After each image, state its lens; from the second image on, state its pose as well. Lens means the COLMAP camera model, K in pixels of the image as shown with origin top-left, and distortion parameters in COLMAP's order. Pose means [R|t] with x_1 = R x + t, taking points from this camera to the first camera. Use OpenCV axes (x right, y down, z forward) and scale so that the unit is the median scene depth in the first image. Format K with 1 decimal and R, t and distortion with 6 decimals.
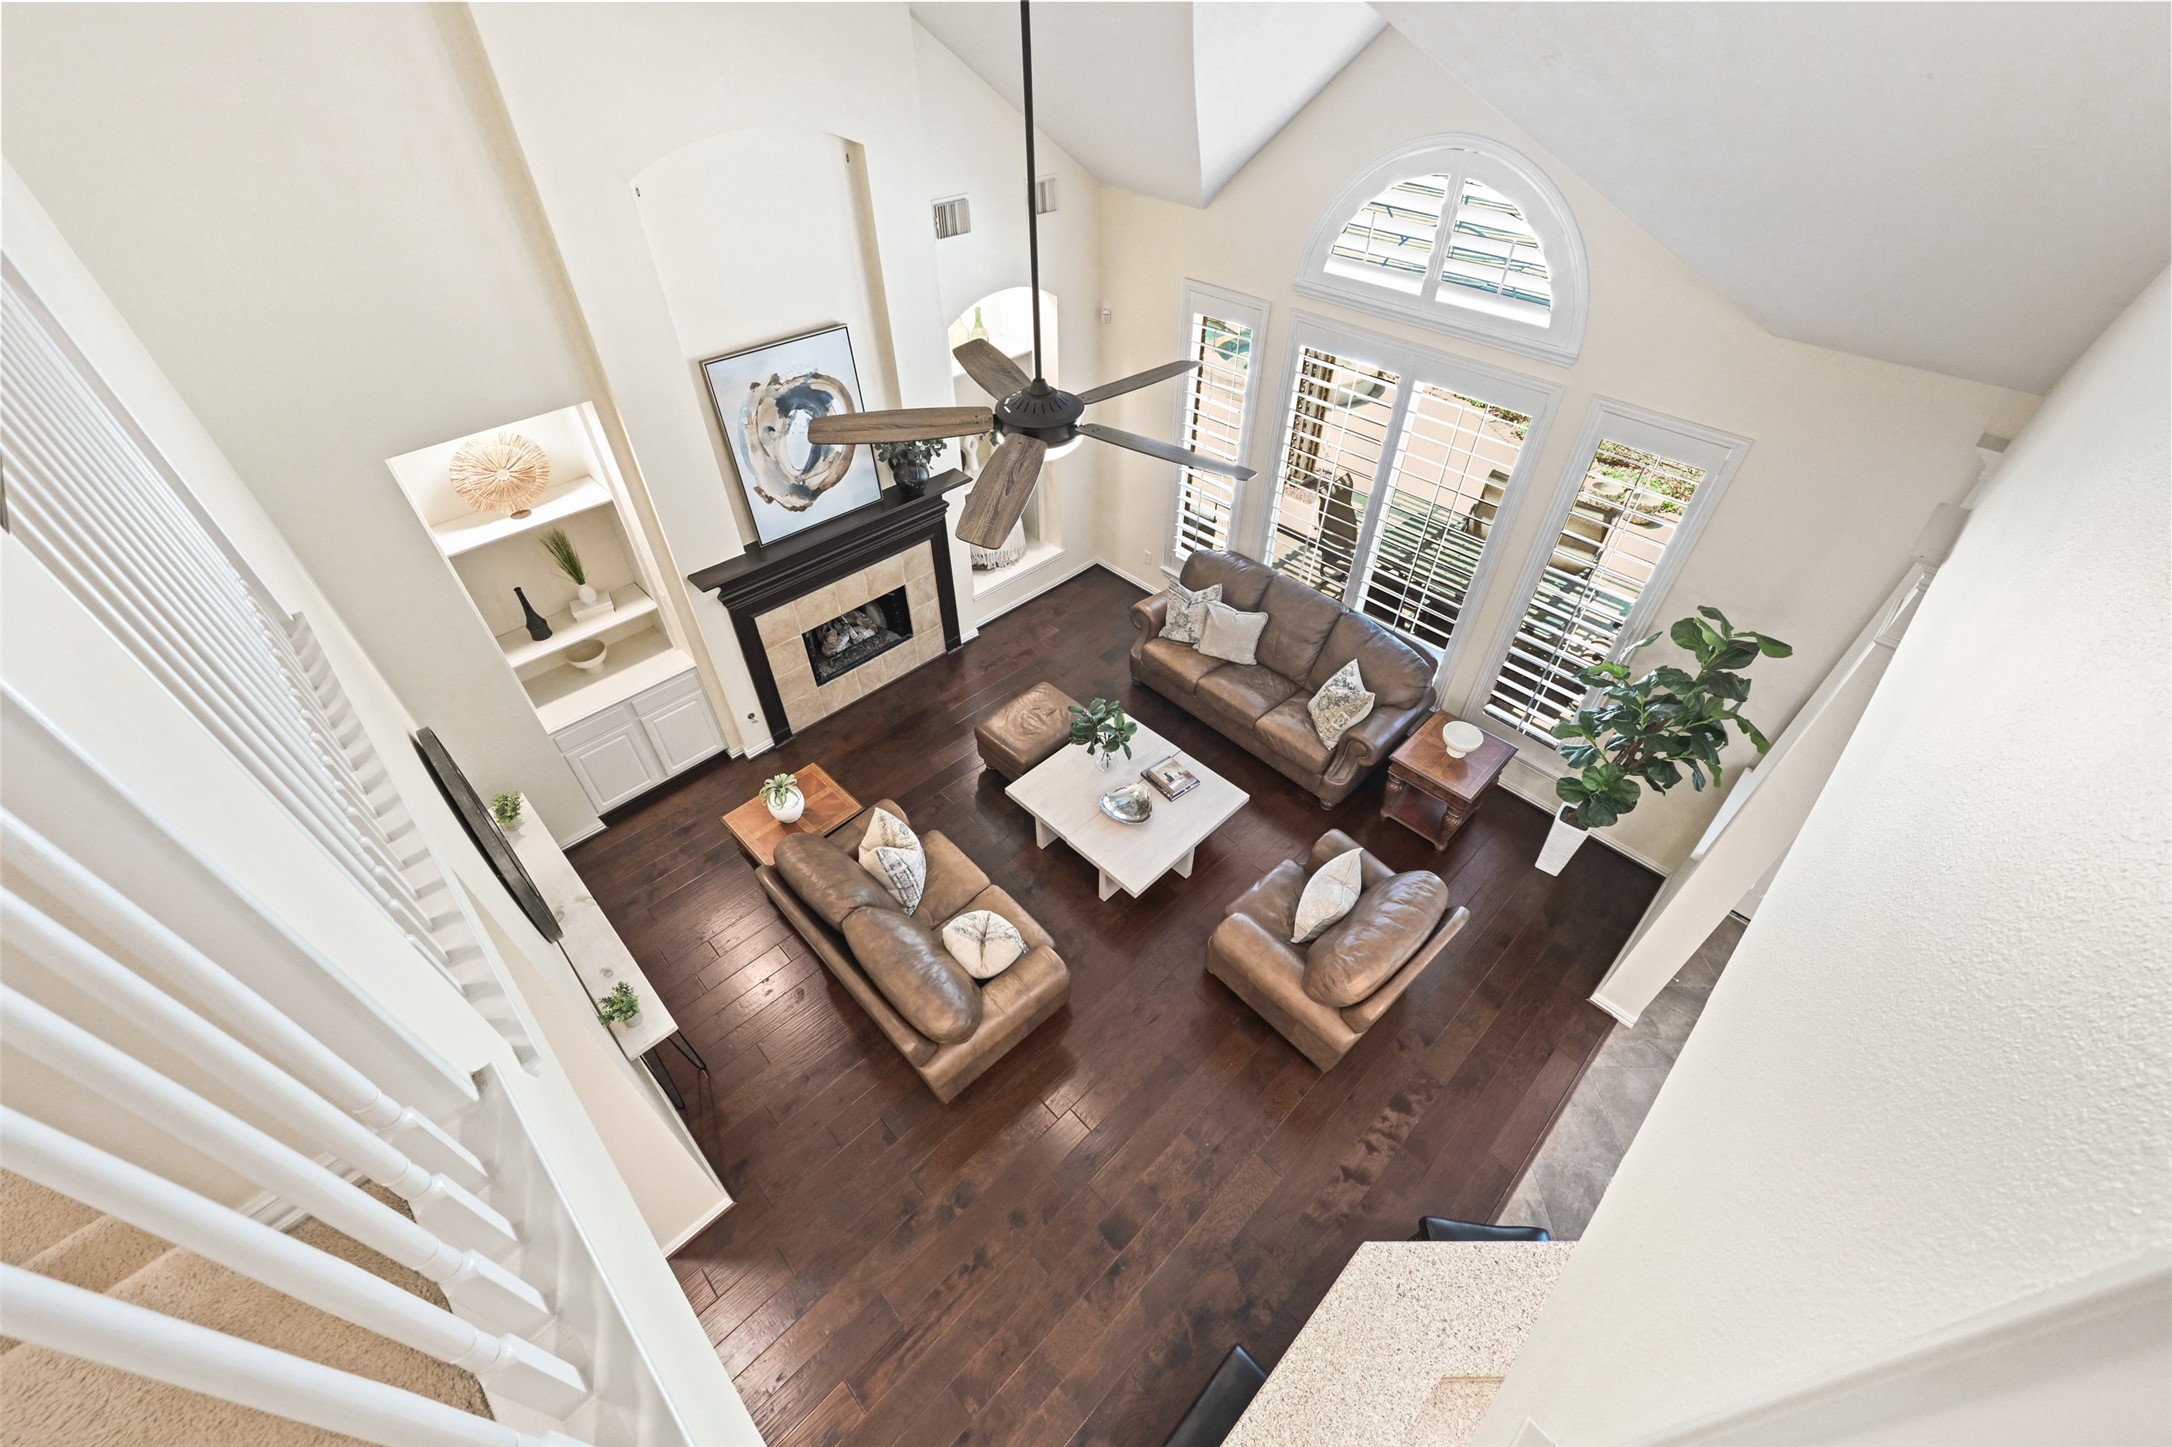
lens RADIAL K [[862.9, 0, 1089.0], [0, 862.9, 719.7], [0, 0, 1]] dist [0.001224, -0.000361]
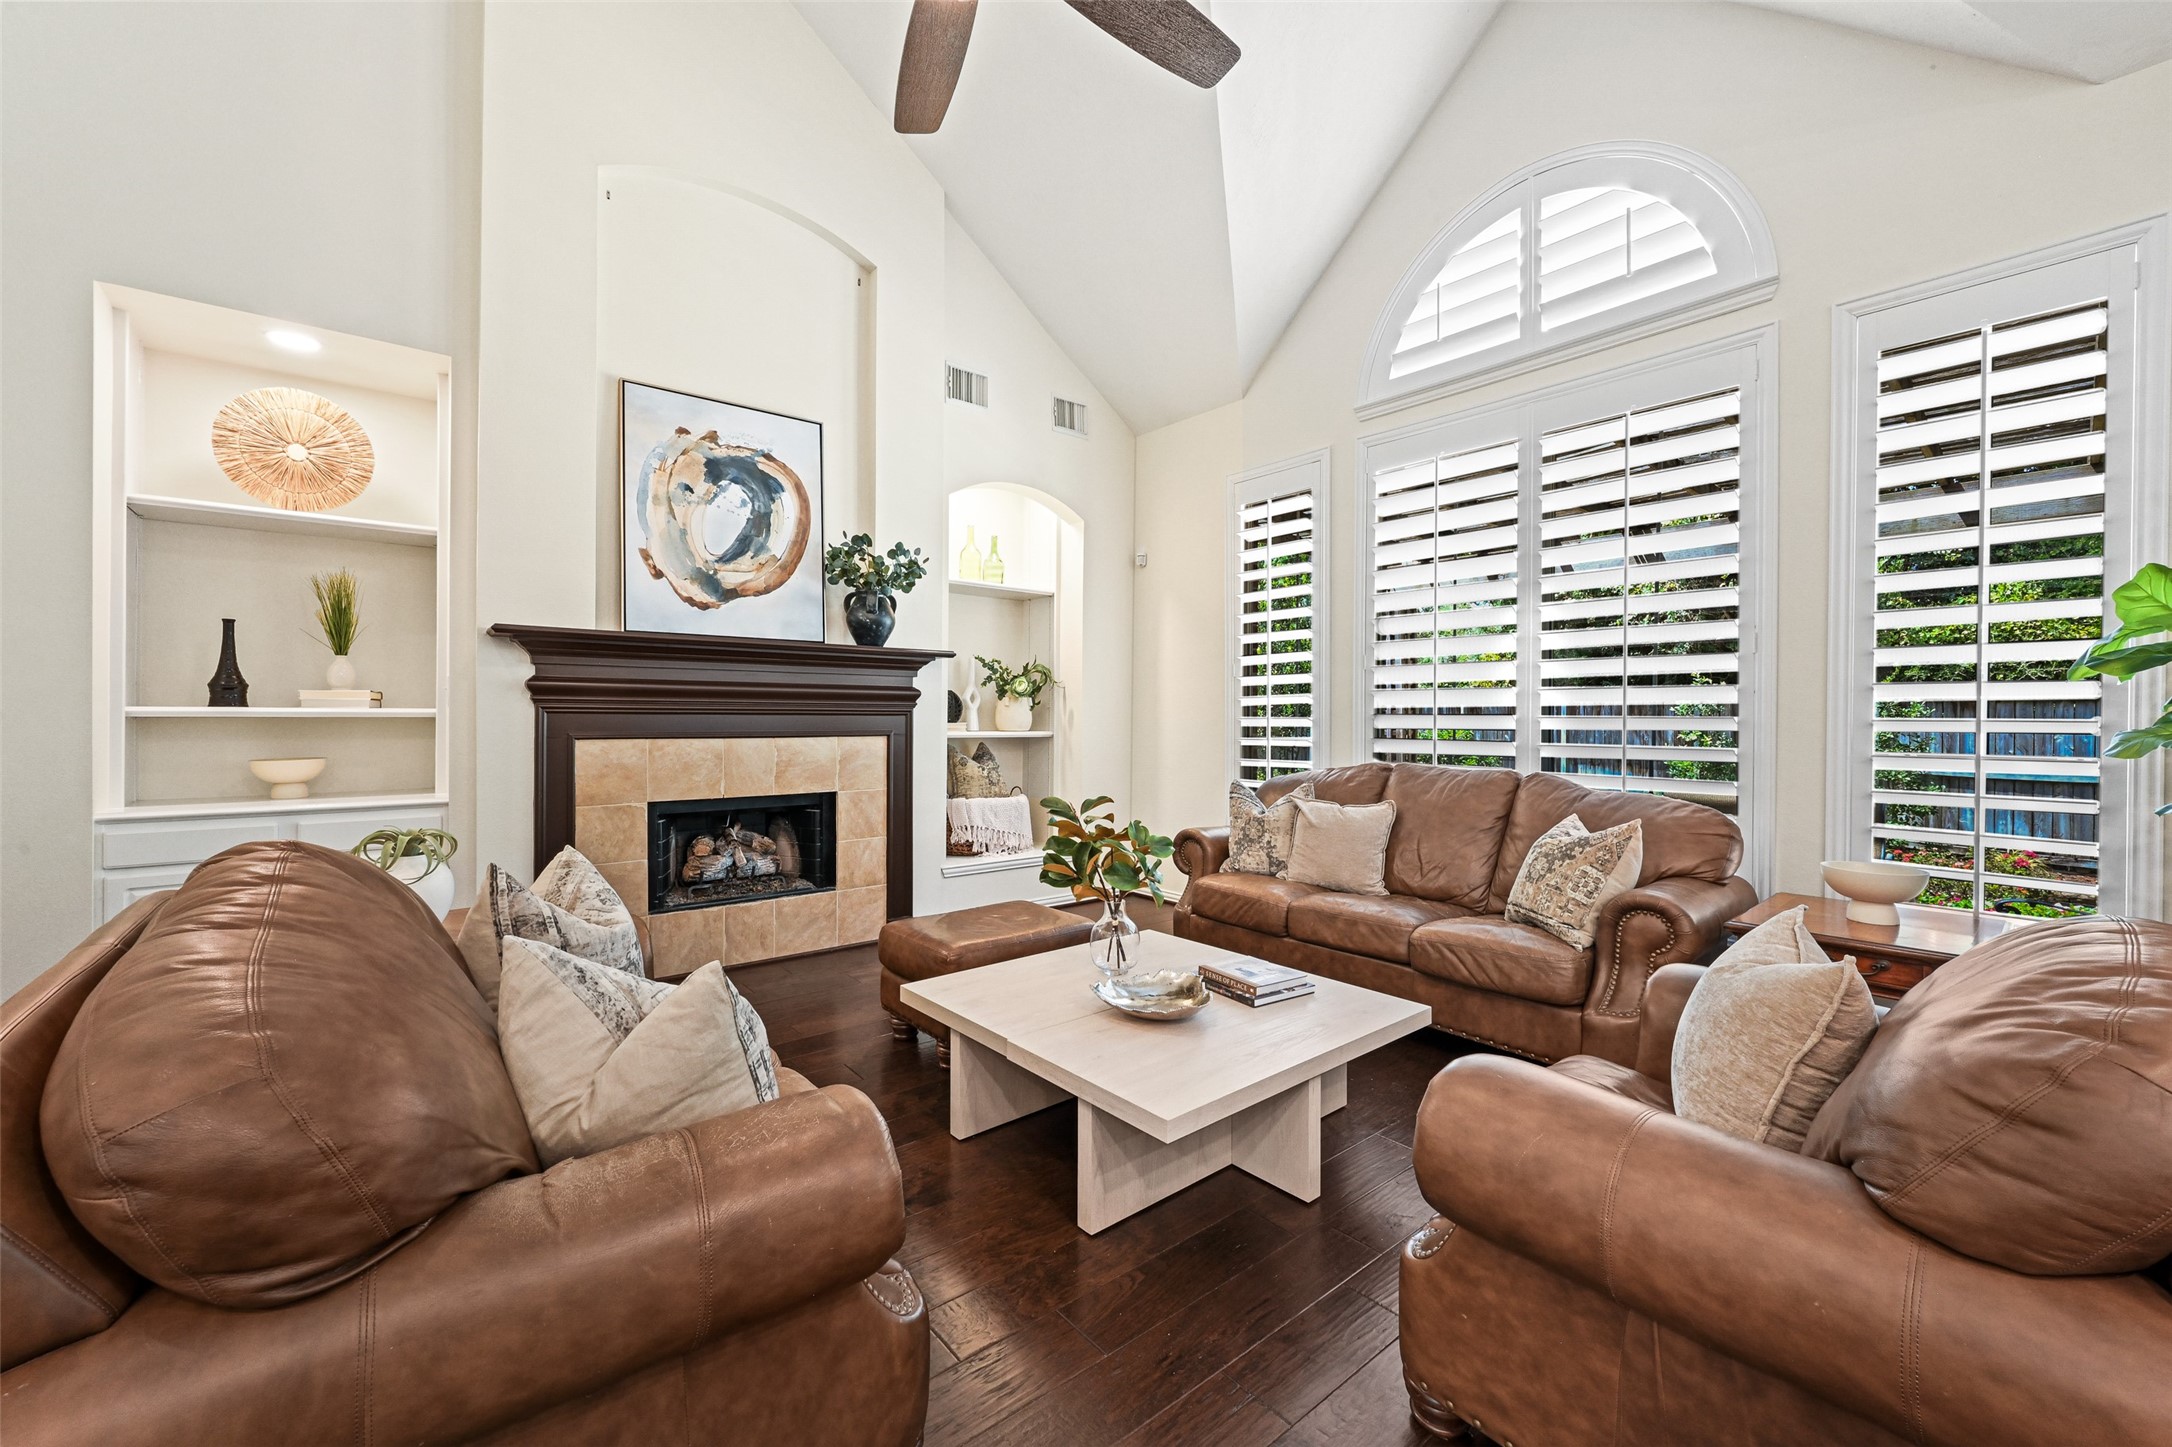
lens RADIAL K [[862.9, 0, 1089.0], [0, 862.9, 722.1], [0, 0, 1]] dist [0.001224, -0.000361]
pose [[0.996749, 0.002724, -0.080529, 0.044647], [-0.056756, 0.733159, -0.677685, 0.292724], [0.057194, 0.680052, 0.730929, 0.560938]]
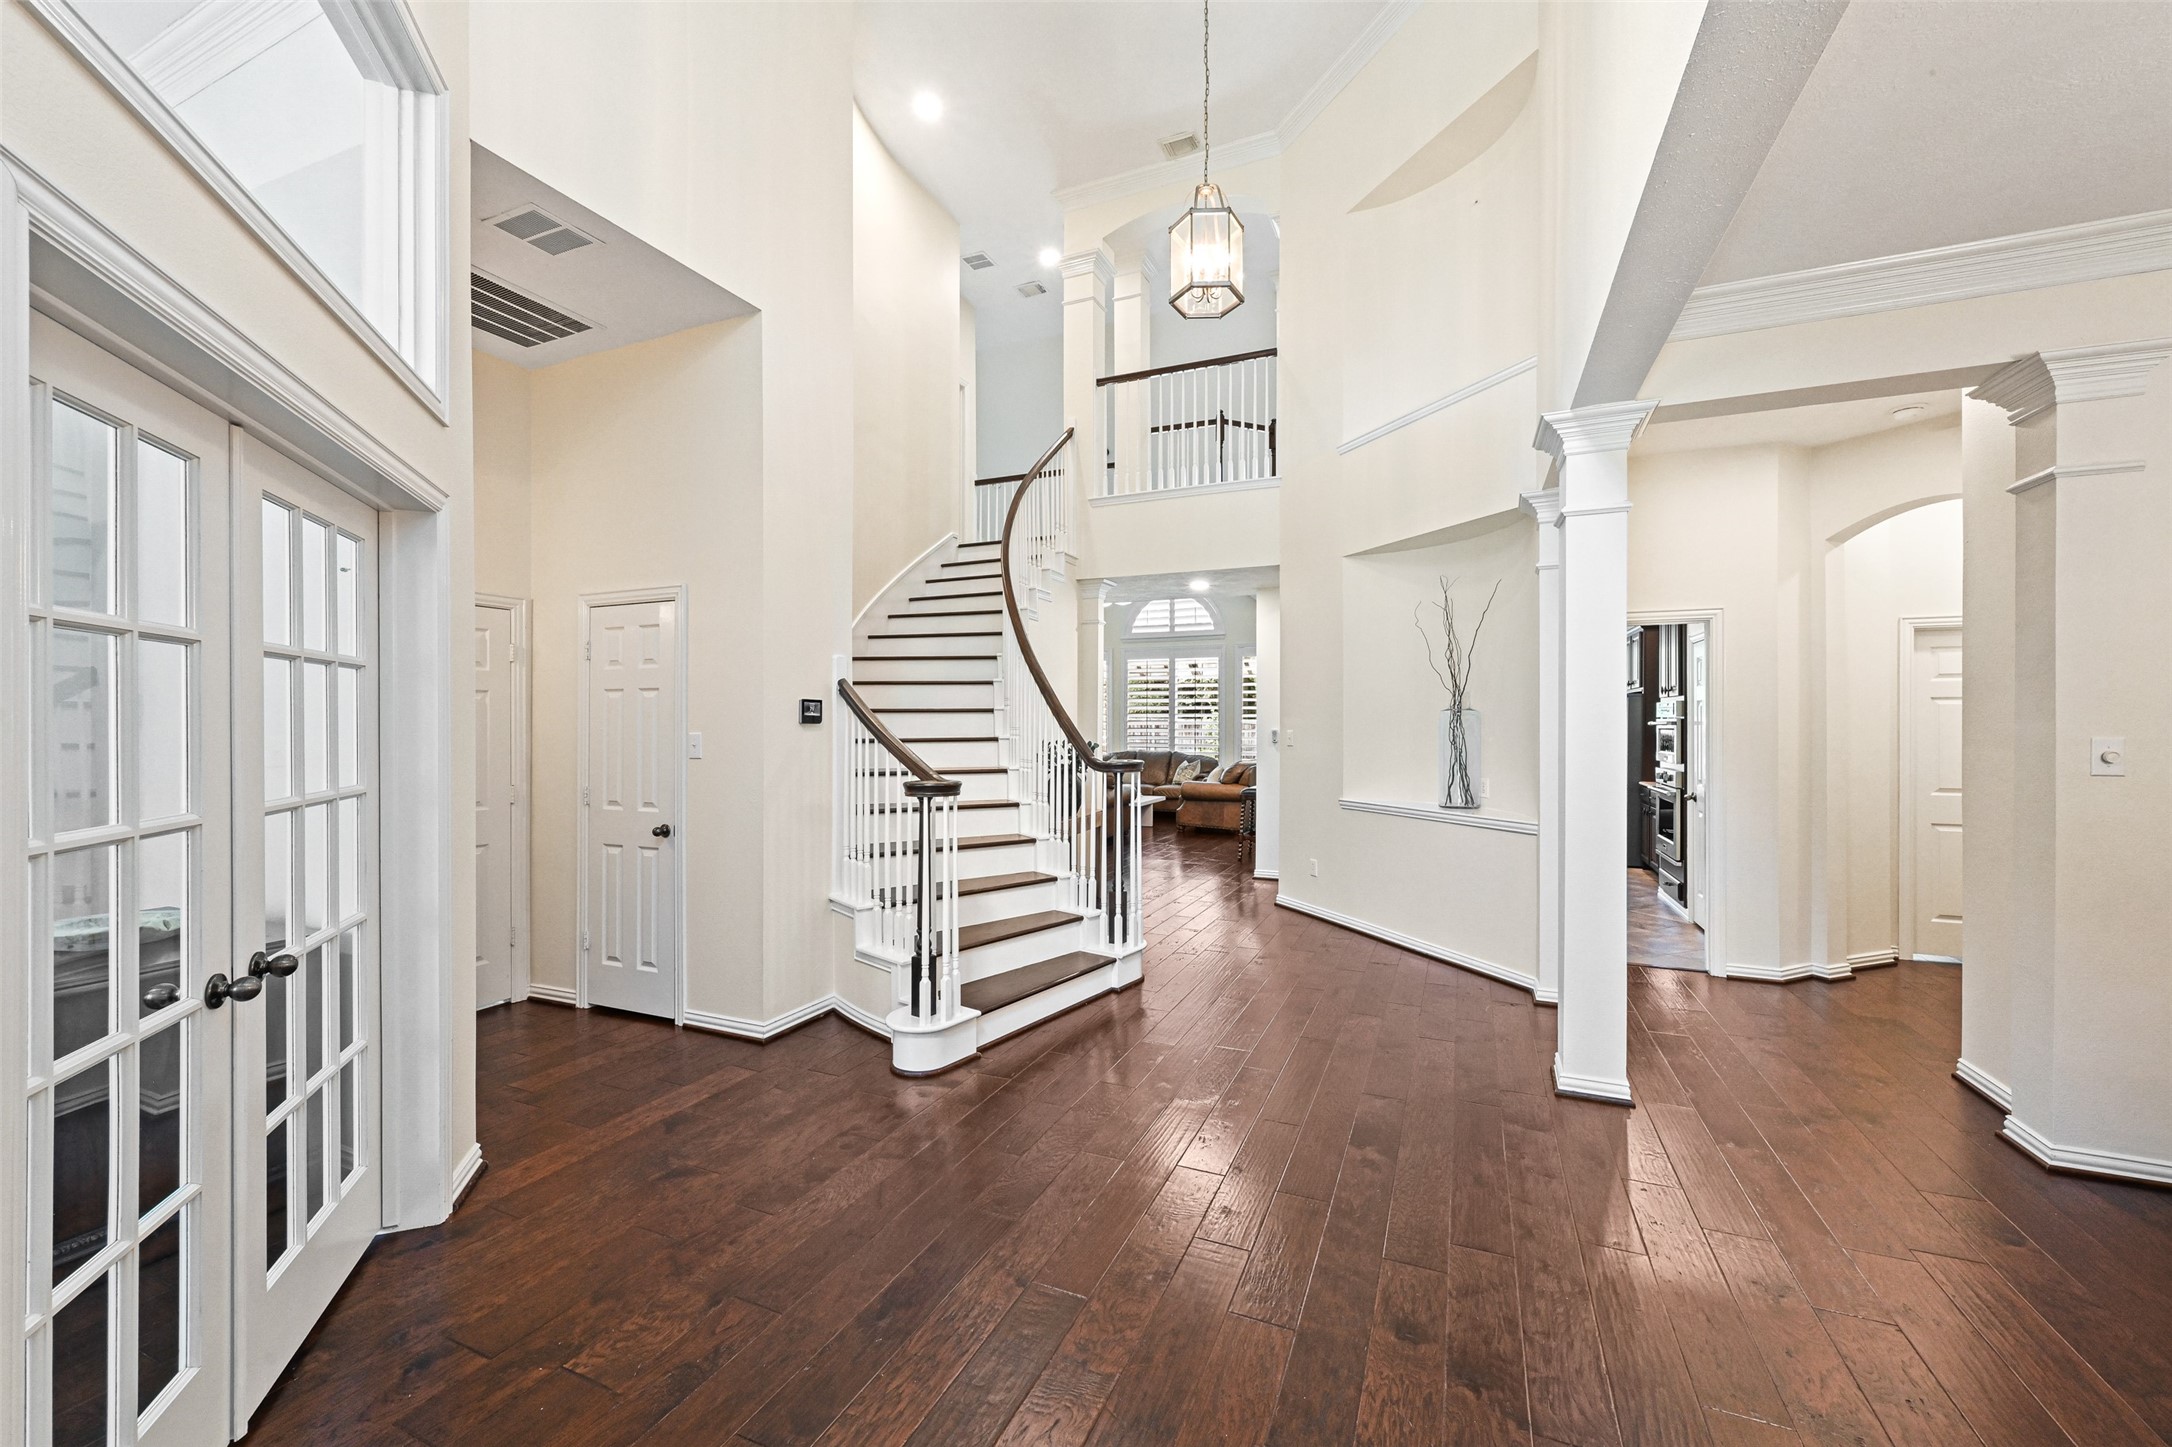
lens RADIAL K [[862.9, 0, 1085.4], [0, 862.9, 727.3], [0, 0, 1]] dist [0.001224, -0.000361]
pose [[0.928796, -0.000358, 0.370591, -0.827939], [0.253833, 0.729213, -0.635466, 1.318227], [-0.270012, 0.684287, 0.677381, -0.571830]]
